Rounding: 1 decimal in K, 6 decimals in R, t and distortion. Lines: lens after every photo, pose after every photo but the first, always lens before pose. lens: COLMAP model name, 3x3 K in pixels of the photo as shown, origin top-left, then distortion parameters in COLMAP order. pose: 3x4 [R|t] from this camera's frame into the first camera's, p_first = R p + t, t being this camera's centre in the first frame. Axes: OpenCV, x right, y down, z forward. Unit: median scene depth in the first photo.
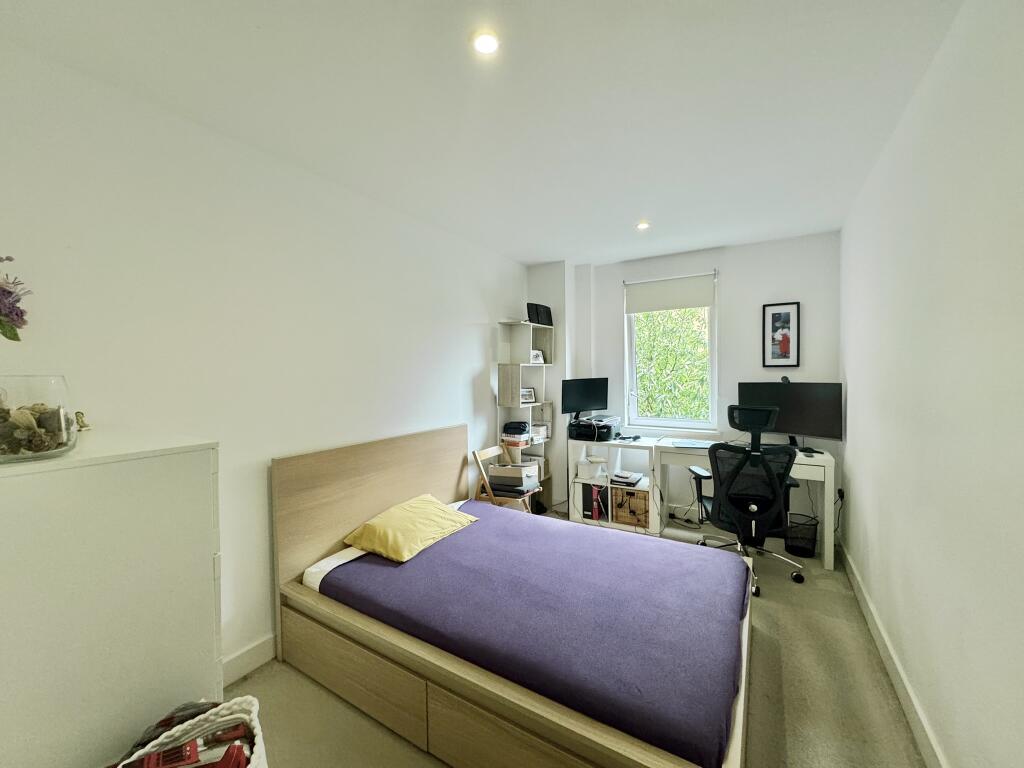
lens RADIAL K [[406.5, 0, 513.2], [0, 406.5, 380.8], [0, 0, 1]] dist [-0.002313, 0.000038]
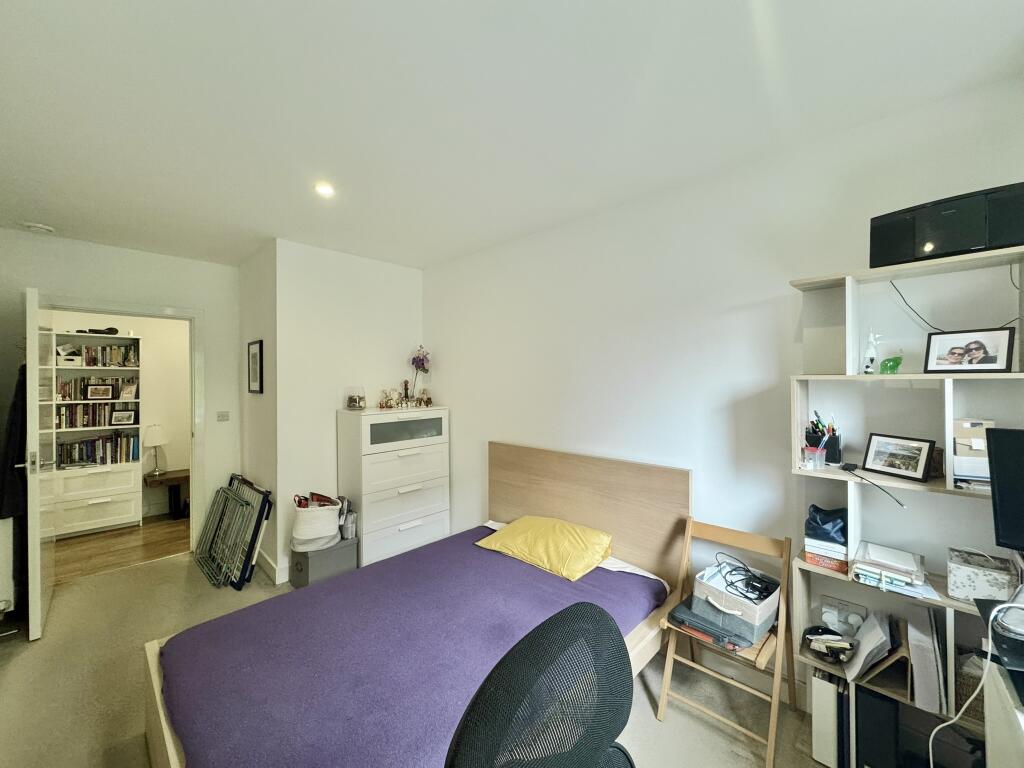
lens RADIAL K [[406.5, 0, 513.5], [0, 406.5, 379.5], [0, 0, 1]] dist [-0.002313, 0.000038]
pose [[-0.221197, 0.011908, -0.975156, 0.748993], [-0.007715, 0.999873, 0.013960, -0.056075], [0.975199, 0.010611, -0.221077, 1.160381]]
